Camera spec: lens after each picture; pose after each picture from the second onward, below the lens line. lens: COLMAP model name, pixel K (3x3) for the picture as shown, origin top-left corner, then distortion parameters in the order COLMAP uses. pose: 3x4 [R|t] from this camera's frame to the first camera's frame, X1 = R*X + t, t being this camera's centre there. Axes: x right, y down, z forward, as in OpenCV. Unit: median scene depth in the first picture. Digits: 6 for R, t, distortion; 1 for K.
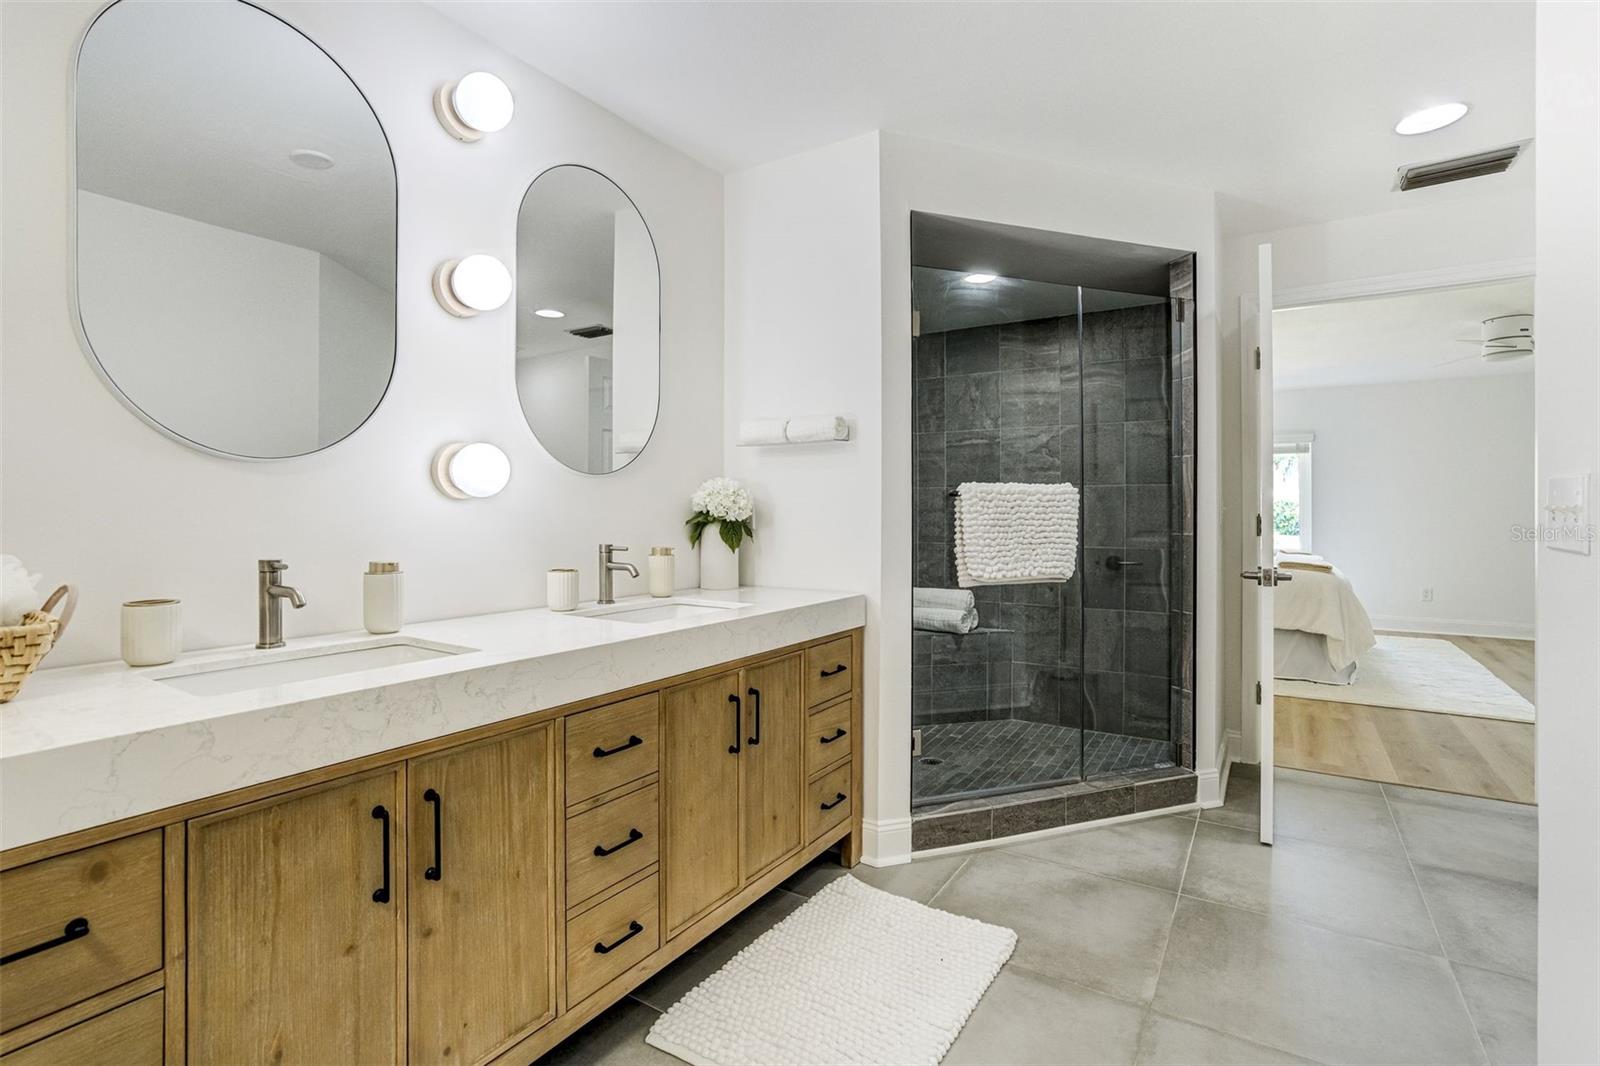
lens RADIAL K [[744.9, 0, 792.6], [0, 744.9, 520.2], [0, 0, 1]] dist [-0.058748, 0.025439]
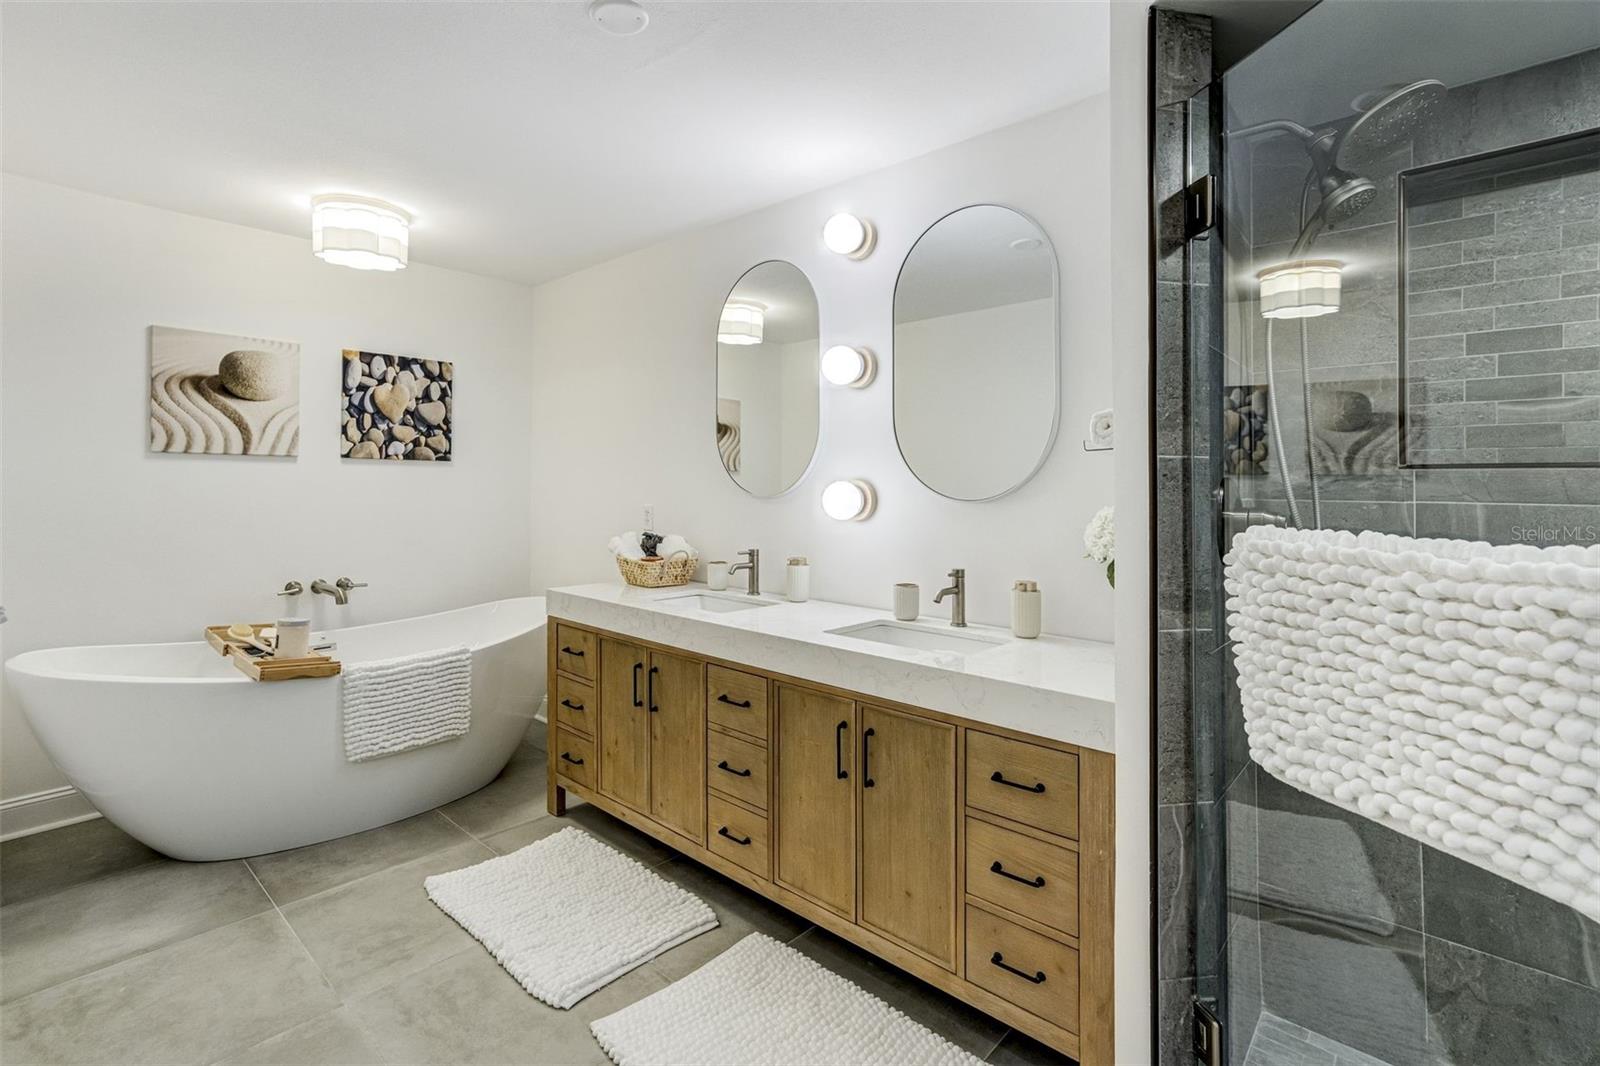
lens RADIAL K [[732.5, 0, 805.8], [0, 732.5, 500.3], [0, 0, 1]] dist [-0.059817, 0.051888]
pose [[-0.142012, 0.015132, -0.989749, 1.418712], [-0.022048, 0.999587, 0.018446, -0.138287], [0.989619, 0.024442, -0.141620, 1.664763]]
